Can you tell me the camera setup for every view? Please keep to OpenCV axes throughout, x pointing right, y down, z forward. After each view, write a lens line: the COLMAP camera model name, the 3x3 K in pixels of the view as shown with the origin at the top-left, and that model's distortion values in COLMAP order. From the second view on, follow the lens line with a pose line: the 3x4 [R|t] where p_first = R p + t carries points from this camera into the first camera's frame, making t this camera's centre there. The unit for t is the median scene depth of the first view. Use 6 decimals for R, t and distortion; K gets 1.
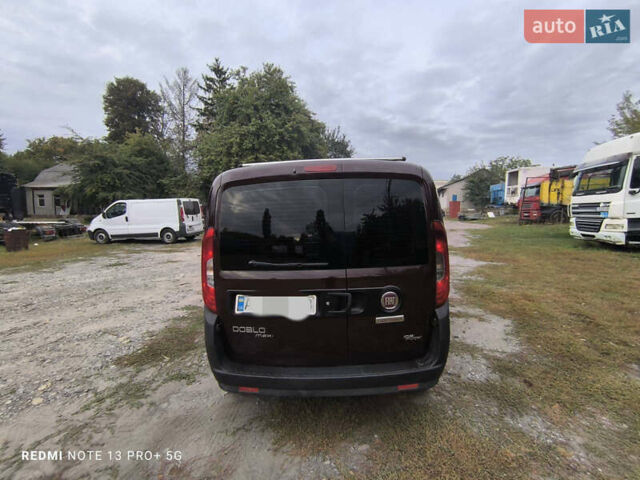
lens RADIAL K [[292.6, 0, 320.7], [0, 292.6, 236.0], [0, 0, 1]] dist [-0.013437, 0.007200]
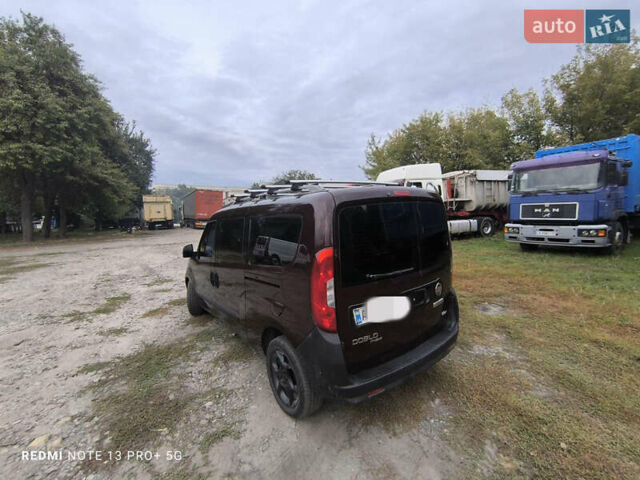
lens RADIAL K [[292.6, 0, 320.6], [0, 292.6, 239.9], [0, 0, 1]] dist [-0.013437, 0.007200]
pose [[0.787503, -0.065128, 0.612860, -0.107821], [0.070941, 0.997370, 0.014832, -0.007395], [-0.612214, 0.031796, 0.790052, 0.025457]]
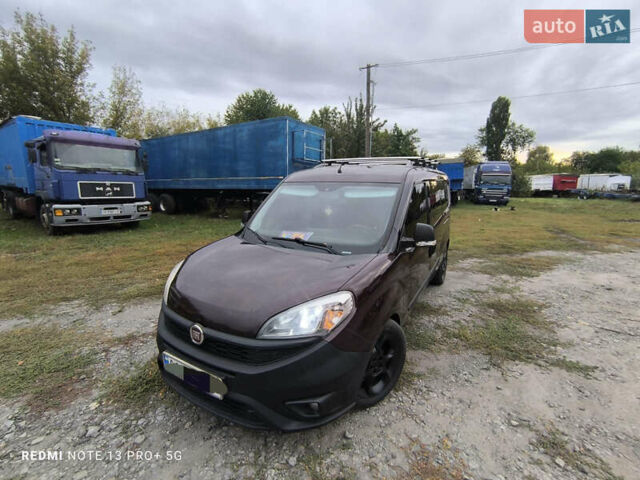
lens RADIAL K [[292.6, 0, 321.2], [0, 292.6, 239.4], [0, 0, 1]] dist [-0.013437, 0.007200]
pose [[-0.872063, -0.067283, 0.484746, -0.072455], [0.058911, 0.968869, 0.240461, -0.035437], [-0.485834, 0.238254, -0.840952, 0.411365]]
